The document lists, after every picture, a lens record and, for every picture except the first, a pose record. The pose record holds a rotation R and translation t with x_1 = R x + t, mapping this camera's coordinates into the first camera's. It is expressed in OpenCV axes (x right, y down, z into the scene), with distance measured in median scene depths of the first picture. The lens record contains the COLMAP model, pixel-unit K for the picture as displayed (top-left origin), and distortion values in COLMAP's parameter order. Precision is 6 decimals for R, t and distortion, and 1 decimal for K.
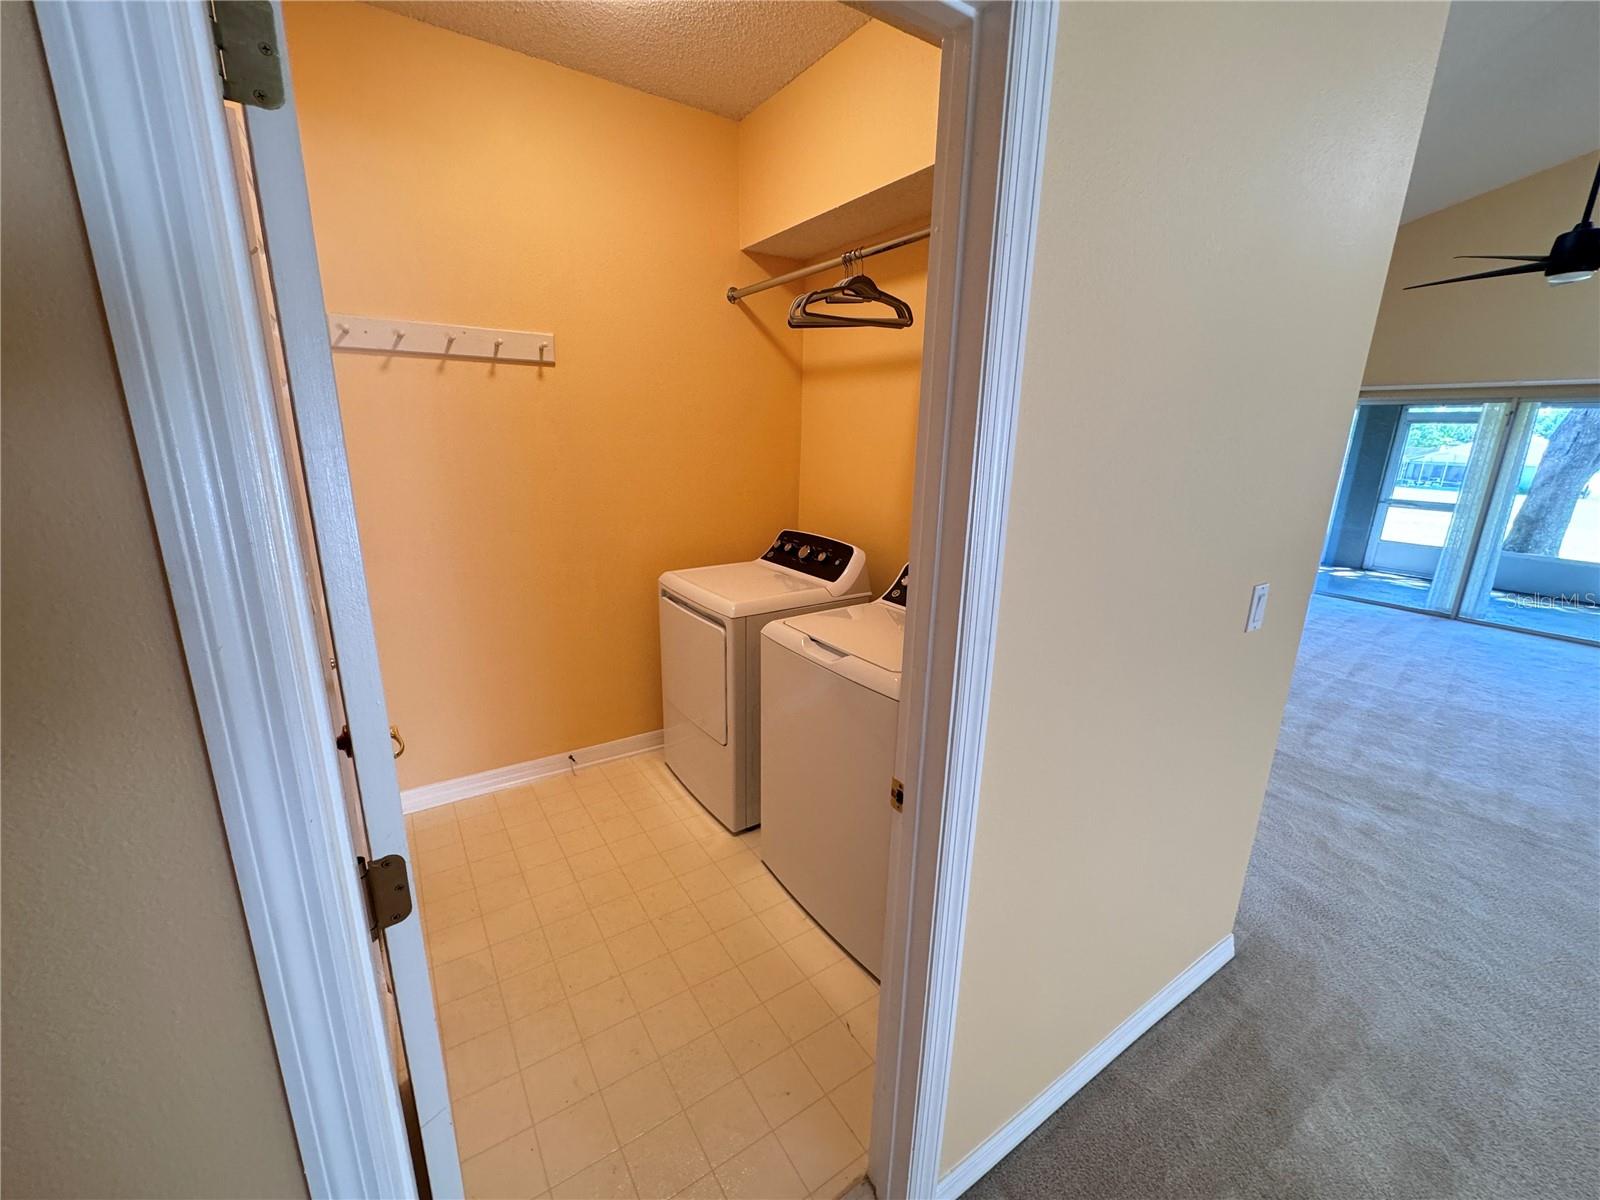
lens RADIAL K [[633.1, 0, 799.3], [0, 633.1, 600.1], [0, 0, 1]] dist [-0.003374, 0.000445]
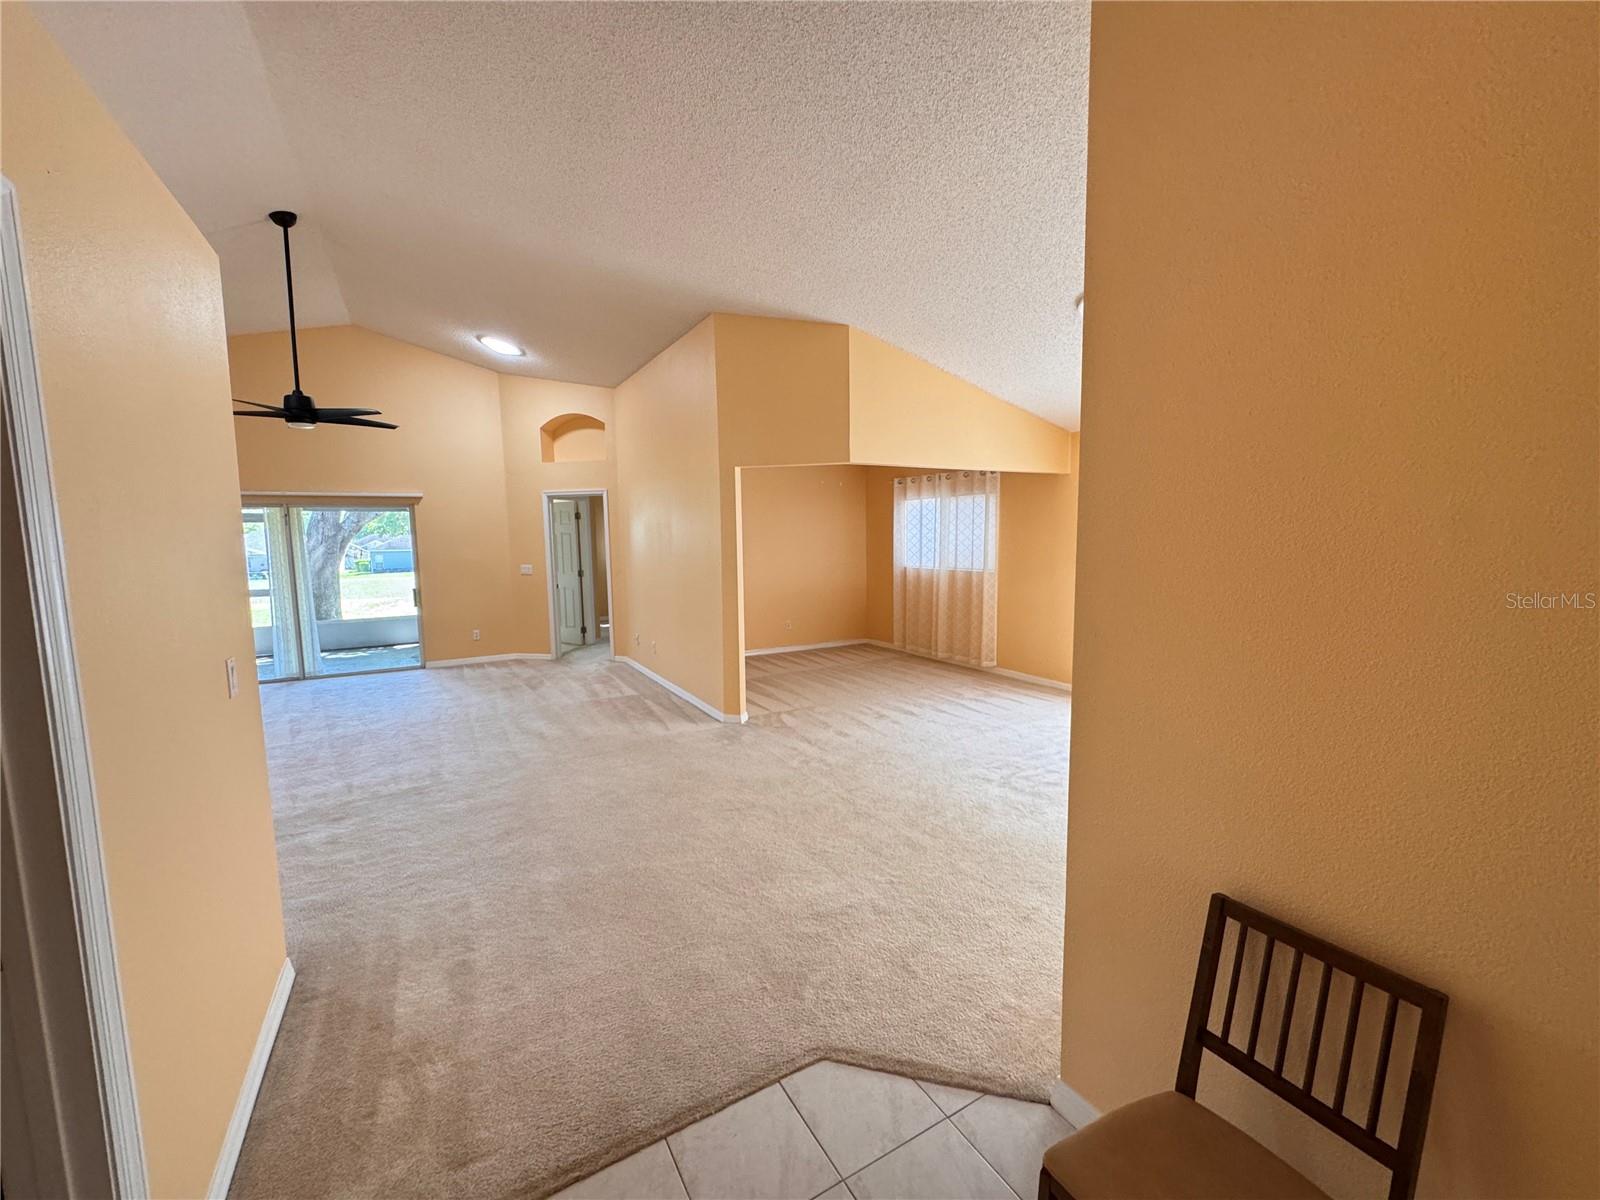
lens RADIAL K [[633.1, 0, 802.7], [0, 633.1, 601.9], [0, 0, 1]] dist [-0.003374, 0.000445]
pose [[0.041099, -0.126581, 0.991105, -0.238473], [0.266053, 0.957516, 0.111258, 0.017581], [-0.963082, 0.259113, 0.073030, -0.114826]]
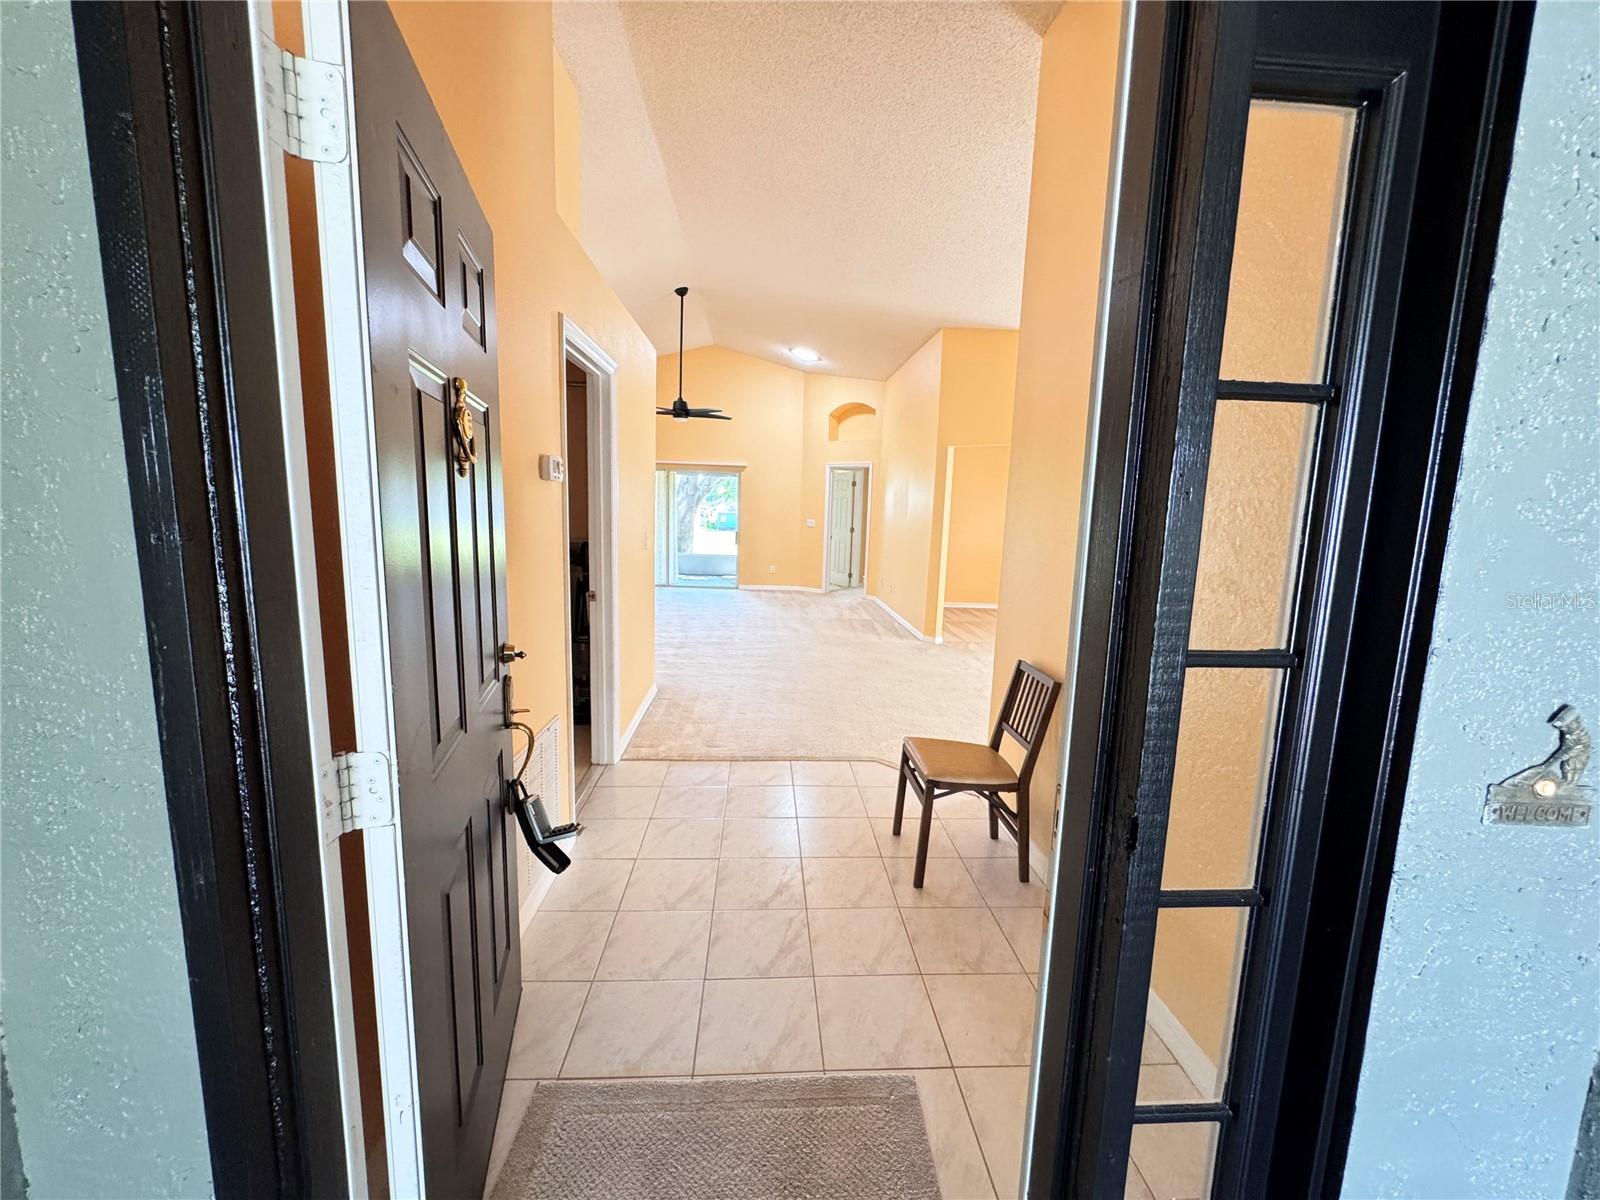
lens RADIAL K [[633.1, 0, 809.8], [0, 633.1, 598.9], [0, 0, 1]] dist [-0.003374, 0.000445]
pose [[0.478559, -0.130097, 0.868364, -0.777900], [0.199661, 0.979179, 0.036665, 0.170460], [-0.855054, 0.155833, 0.494570, -0.540251]]
